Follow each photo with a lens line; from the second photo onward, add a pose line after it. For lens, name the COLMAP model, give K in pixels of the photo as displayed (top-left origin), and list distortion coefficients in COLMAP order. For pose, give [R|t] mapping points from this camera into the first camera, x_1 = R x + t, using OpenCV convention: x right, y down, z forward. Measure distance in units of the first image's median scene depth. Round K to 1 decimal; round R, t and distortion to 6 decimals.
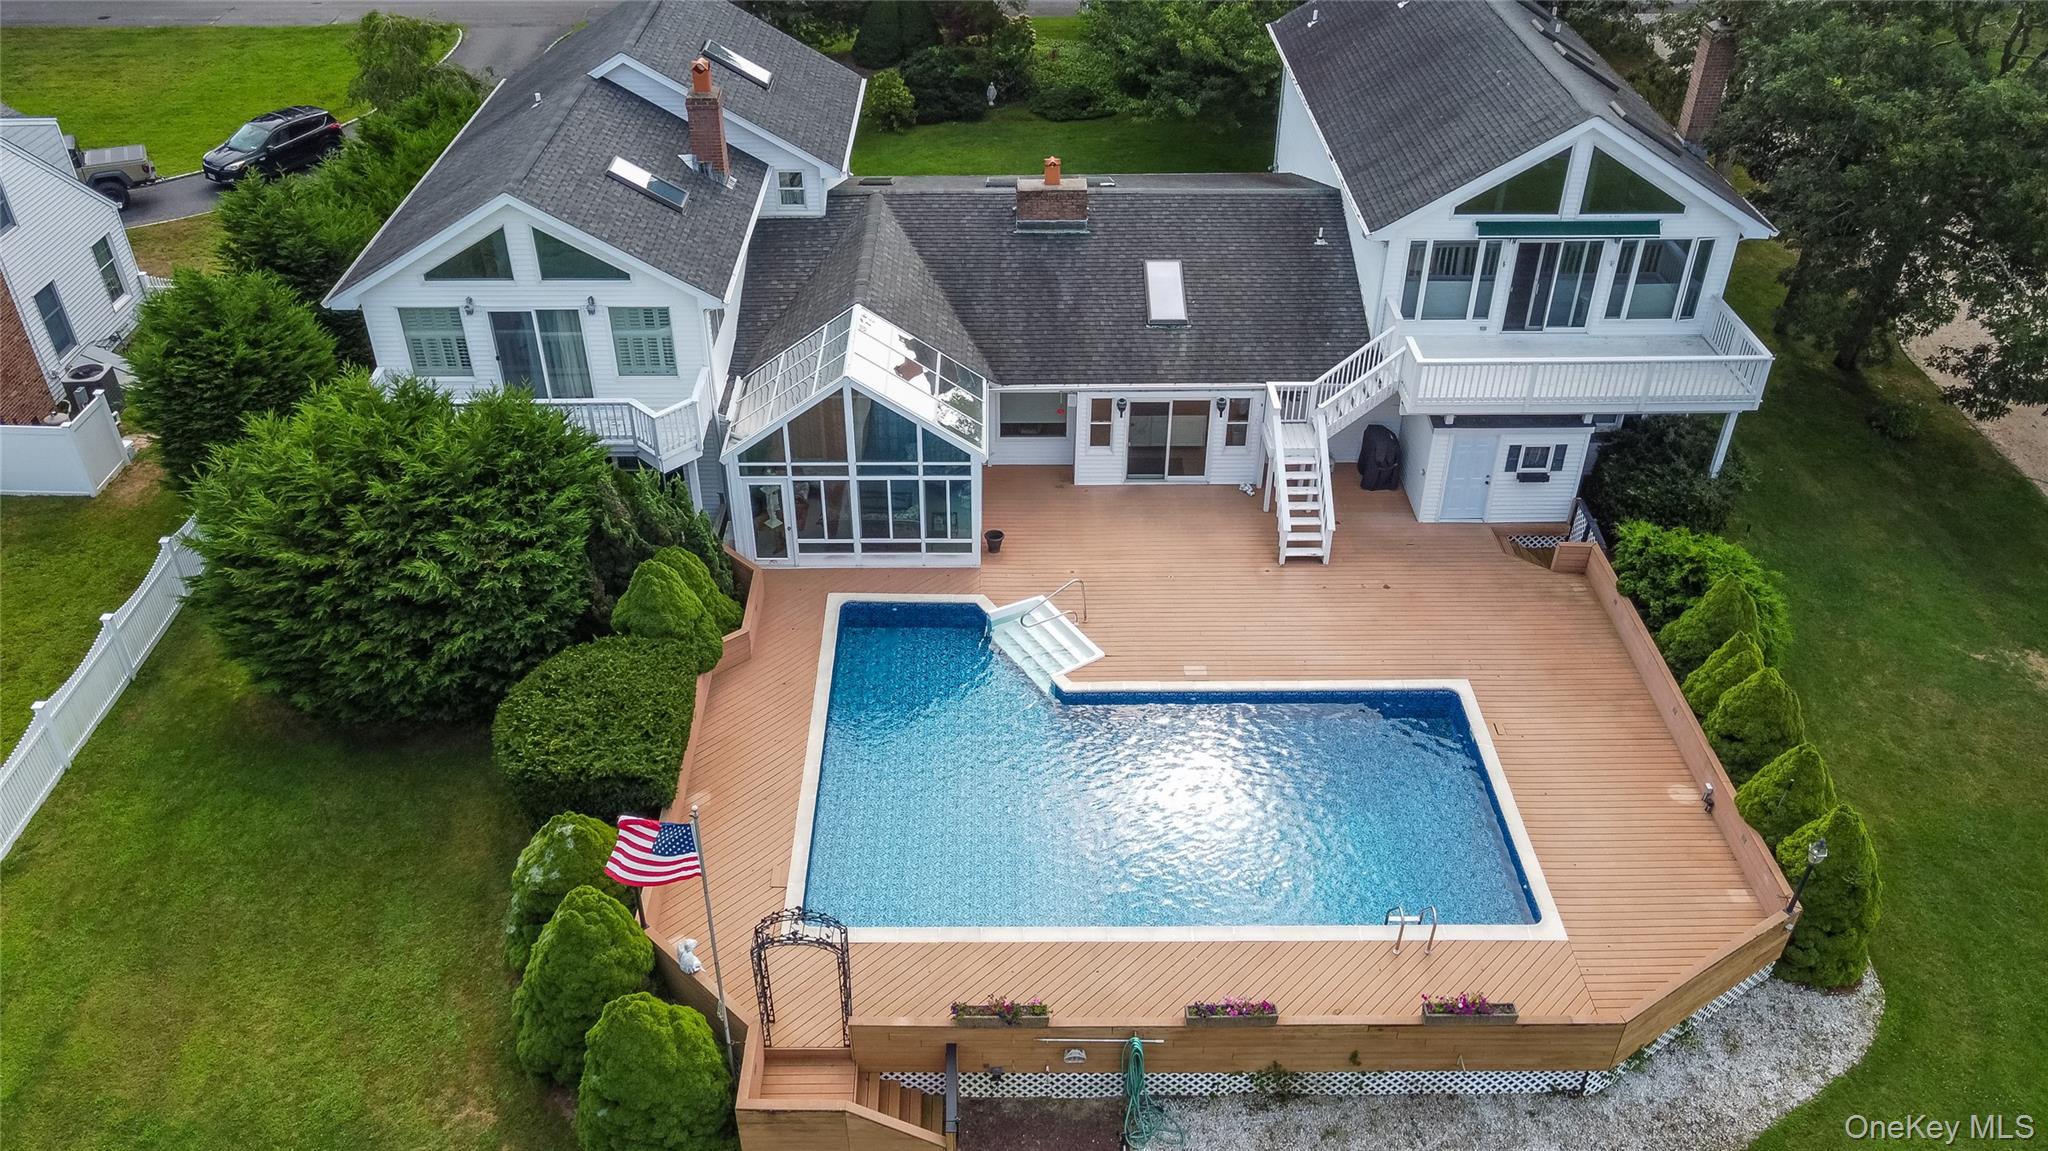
lens RADIAL K [[1564.9, 0, 1013.7], [0, 1564.9, 573.9], [0, 0, 1]] dist [0.007523, 0.011380]
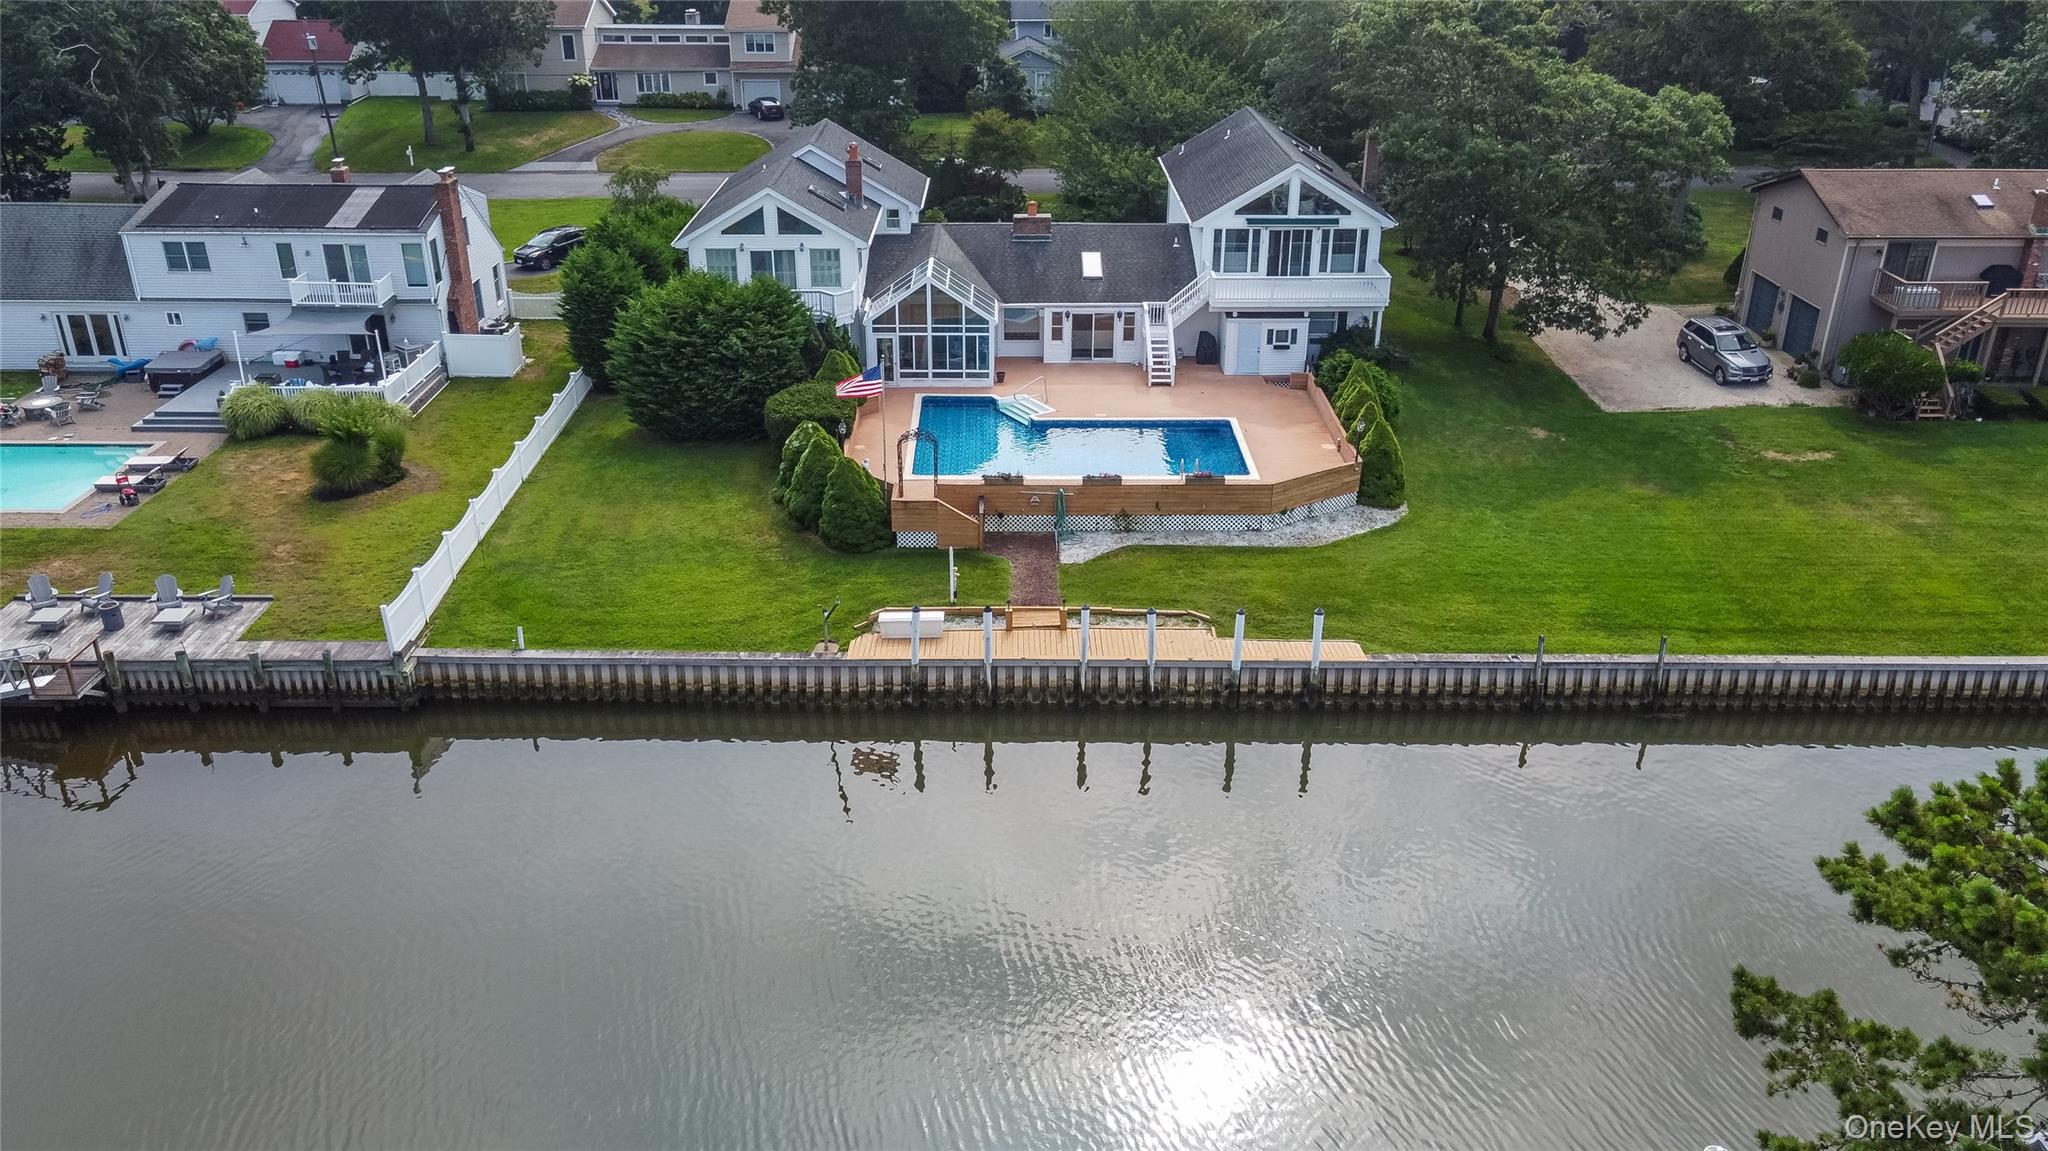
lens RADIAL K [[1551.1, 0, 1012.4], [0, 1551.1, 575.0], [0, 0, 1]] dist [-0.006167, 0.056275]
pose [[0.999989, 0.002447, -0.004045, 0.010603], [-0.003122, 0.984315, -0.176393, 0.563093], [0.003550, 0.176403, 0.984312, -0.843494]]
